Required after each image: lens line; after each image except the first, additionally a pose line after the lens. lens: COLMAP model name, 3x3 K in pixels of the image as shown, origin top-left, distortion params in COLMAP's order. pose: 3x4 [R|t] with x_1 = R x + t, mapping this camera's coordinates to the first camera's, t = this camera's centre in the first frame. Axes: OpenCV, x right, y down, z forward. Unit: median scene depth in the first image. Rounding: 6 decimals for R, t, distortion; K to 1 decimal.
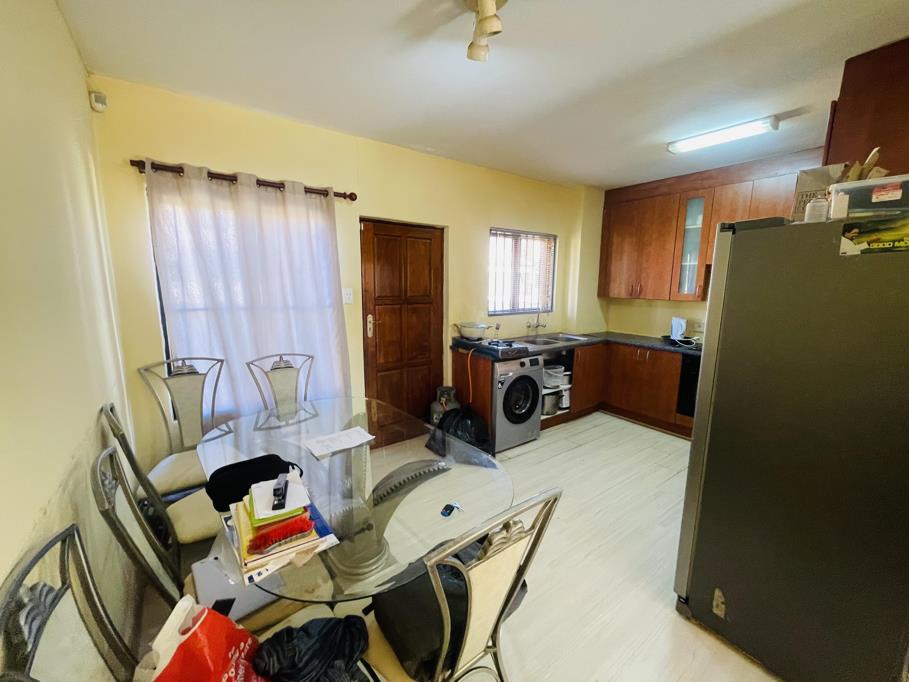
lens RADIAL K [[365.5, 0, 452.9], [0, 365.5, 342.7], [0, 0, 1]] dist [-0.002630, -0.000088]
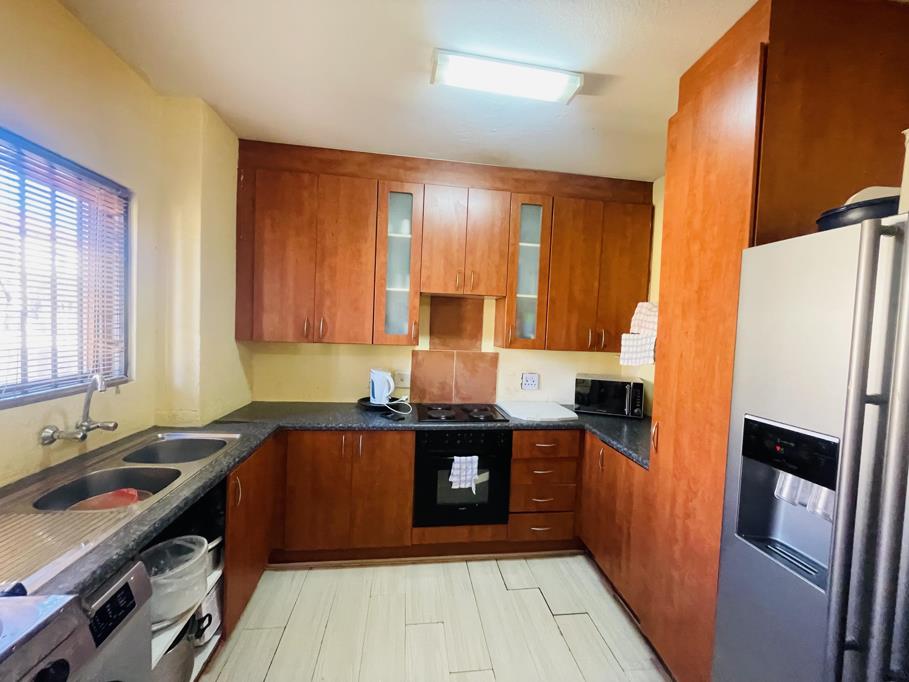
lens RADIAL K [[365.5, 0, 456.8], [0, 365.5, 341.0], [0, 0, 1]] dist [-0.002630, -0.000088]
pose [[0.473961, -0.024675, 0.880200, 0.101493], [0.105395, 0.994011, -0.028887, -0.084852], [-0.874216, 0.106460, 0.473723, 0.544848]]
